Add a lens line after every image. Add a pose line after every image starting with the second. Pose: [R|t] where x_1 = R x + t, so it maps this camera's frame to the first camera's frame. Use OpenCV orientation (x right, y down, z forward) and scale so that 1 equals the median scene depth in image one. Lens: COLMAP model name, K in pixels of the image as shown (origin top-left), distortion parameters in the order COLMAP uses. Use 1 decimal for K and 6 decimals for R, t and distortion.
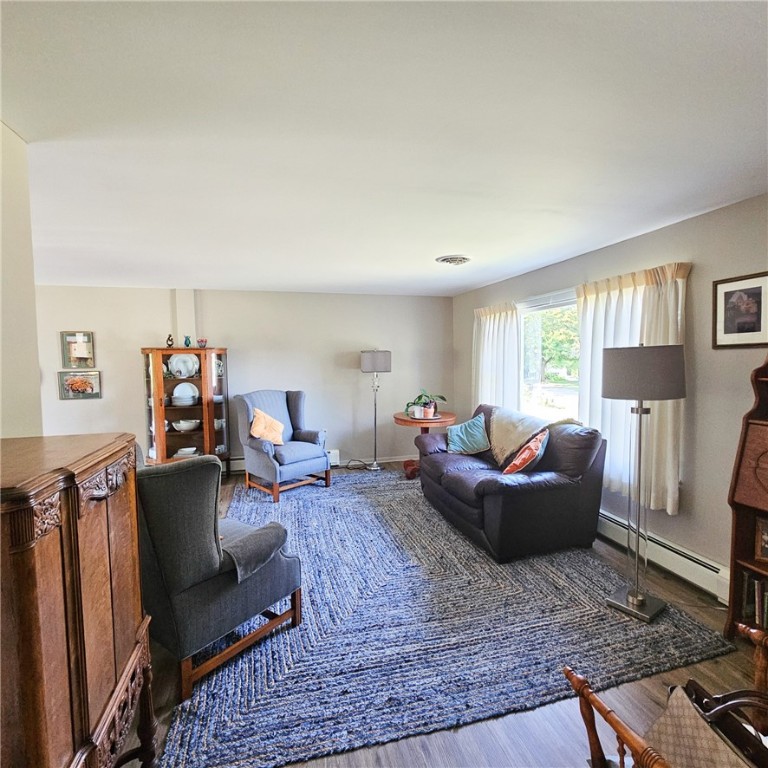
lens RADIAL K [[421.6, 0, 384.0], [0, 421.6, 384.0], [0, 0, 1]] dist [-0.001304, -0.000423]
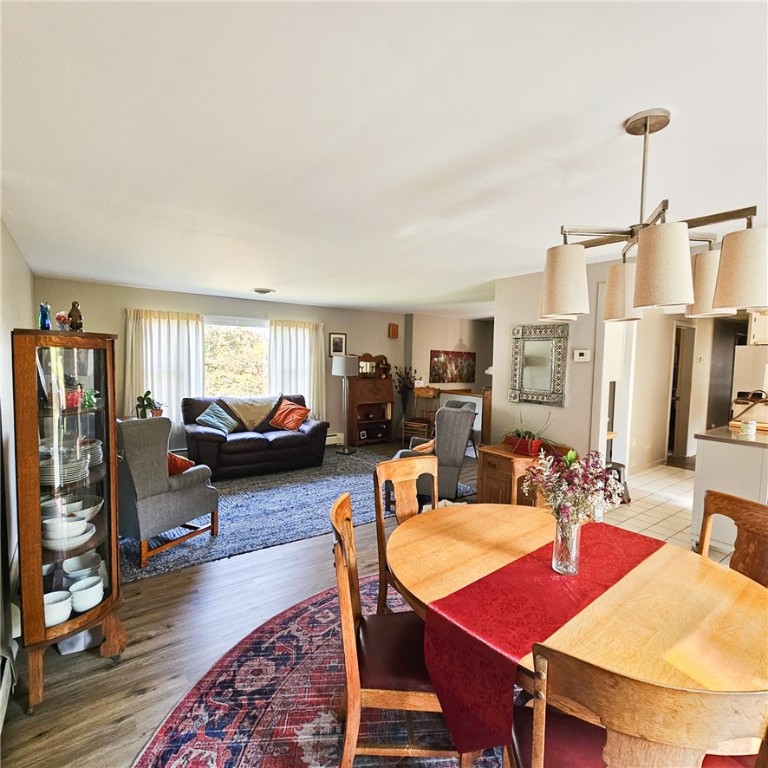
lens RADIAL K [[421.6, 0, 384.0], [0, 421.6, 384.0], [0, 0, 1]] dist [-0.001304, -0.000423]
pose [[-0.363037, -0.050269, 0.930418, -1.649669], [0.047936, 0.996214, 0.072527, -0.078411], [-0.930541, 0.070930, -0.359252, 1.424813]]
